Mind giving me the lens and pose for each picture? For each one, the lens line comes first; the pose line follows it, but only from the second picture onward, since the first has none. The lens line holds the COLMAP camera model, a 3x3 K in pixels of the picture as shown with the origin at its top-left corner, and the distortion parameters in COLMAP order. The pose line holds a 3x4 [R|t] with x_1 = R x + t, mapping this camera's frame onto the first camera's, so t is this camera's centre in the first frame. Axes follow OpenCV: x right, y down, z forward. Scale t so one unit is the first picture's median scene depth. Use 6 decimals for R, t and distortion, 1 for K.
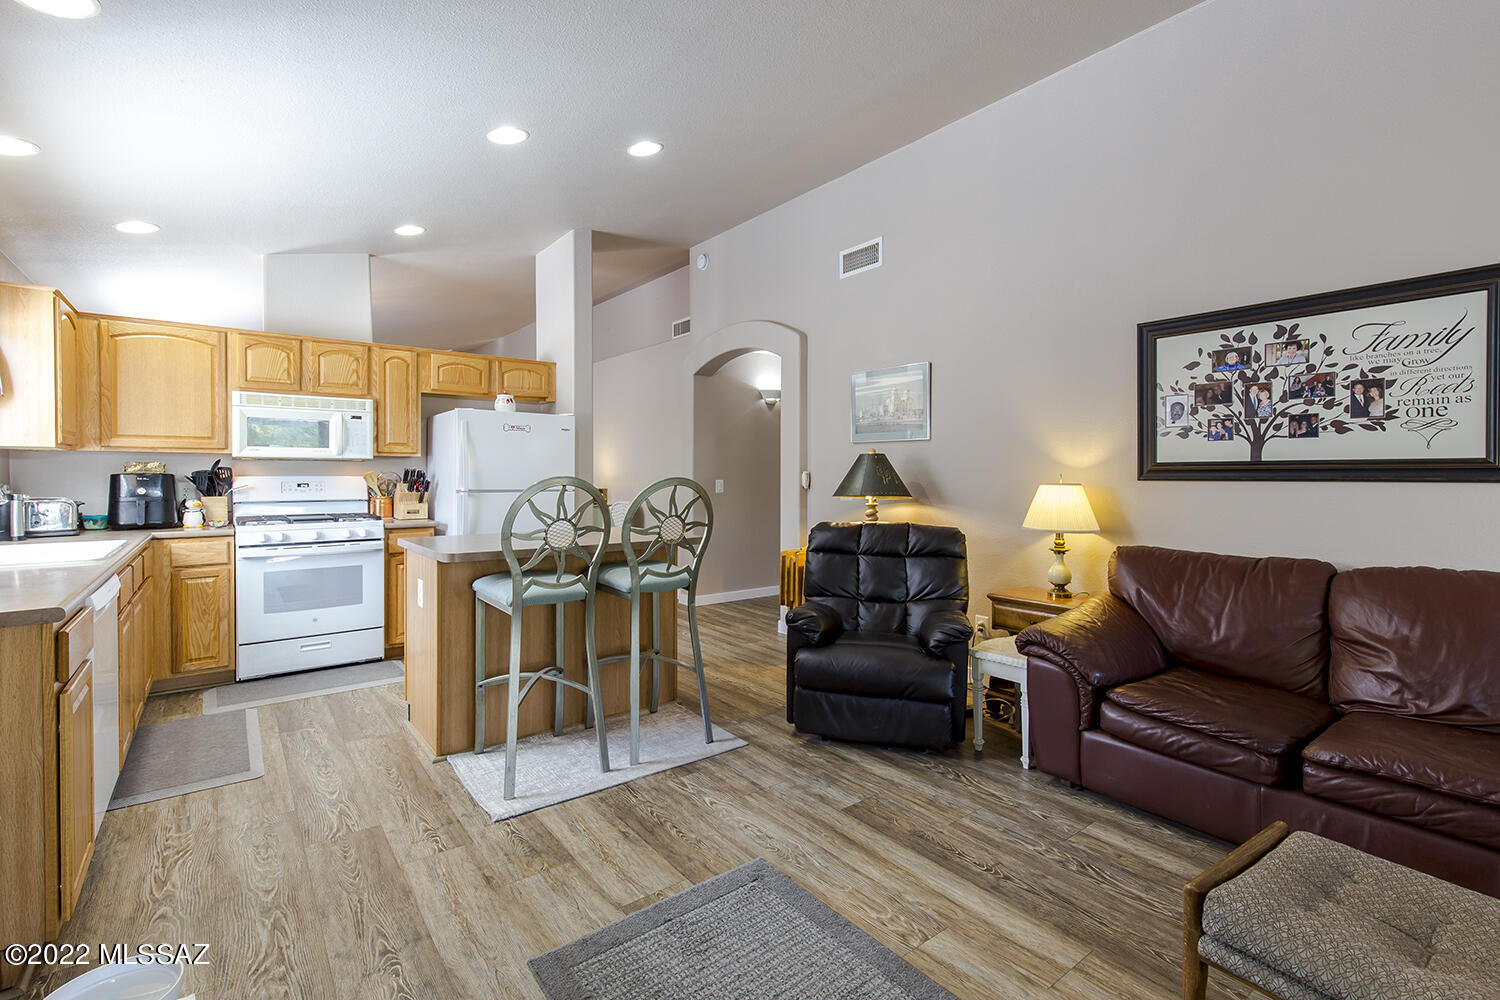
lens RADIAL K [[668.0, 0, 756.3], [0, 668.0, 481.4], [0, 0, 1]] dist [0.000717, 0.000104]
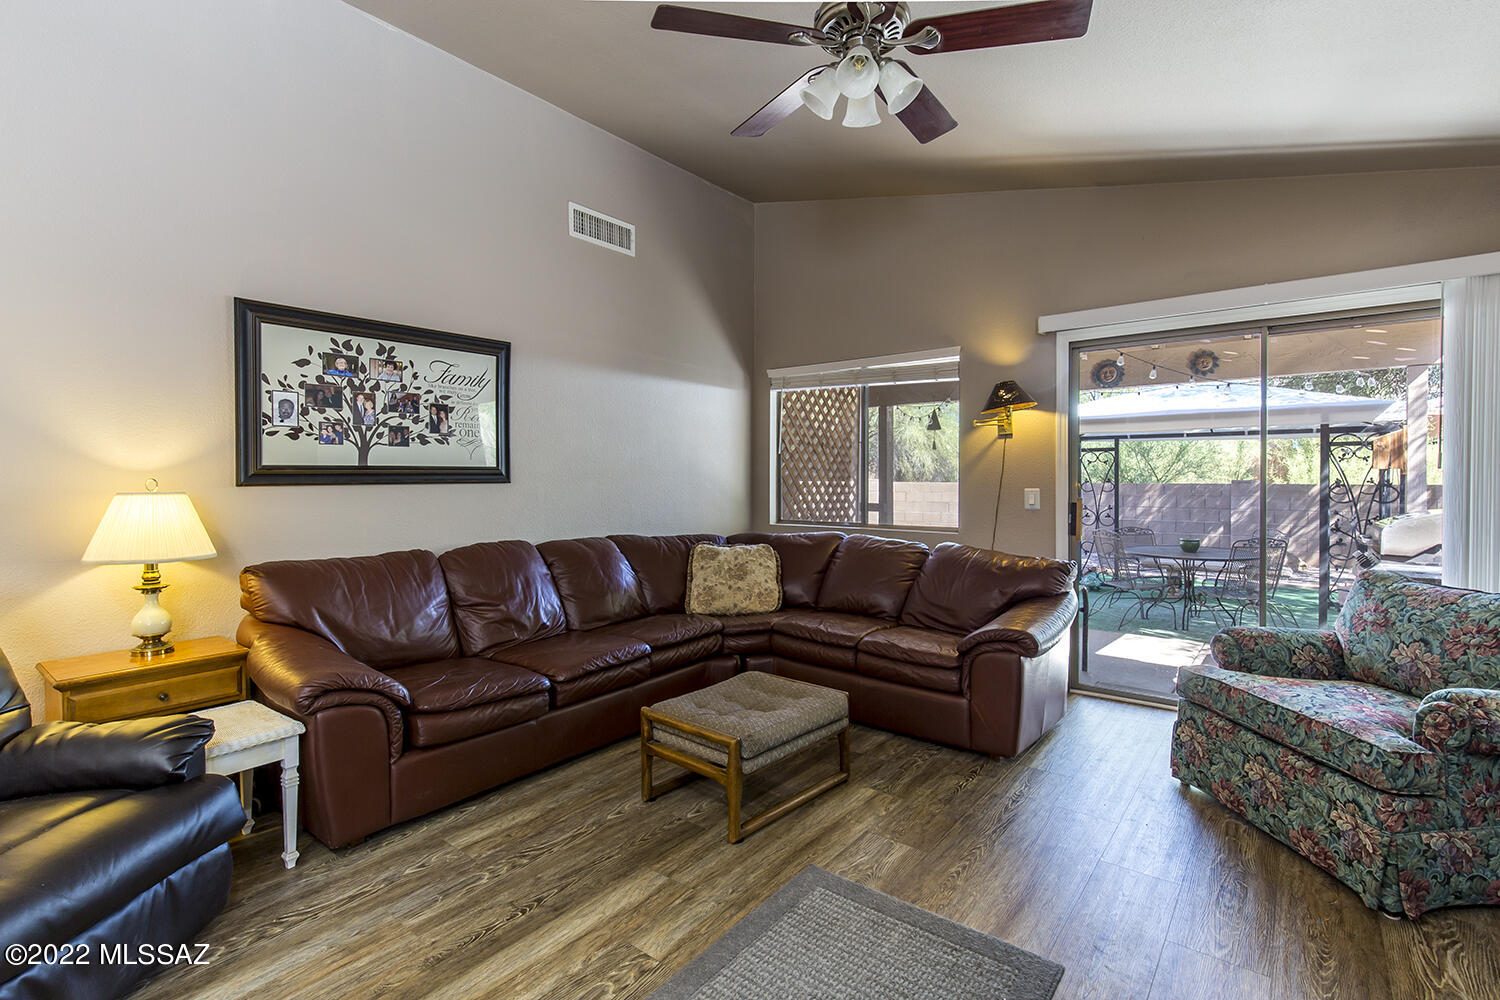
lens RADIAL K [[688.8, 0, 746.6], [0, 688.8, 485.5], [0, 0, 1]] dist [0.000974, 0.000098]
pose [[-0.219925, -0.022618, 0.975255, -0.461099], [0.004605, 0.999696, 0.024223, -0.022889], [-0.975506, 0.009818, -0.219754, 0.648263]]
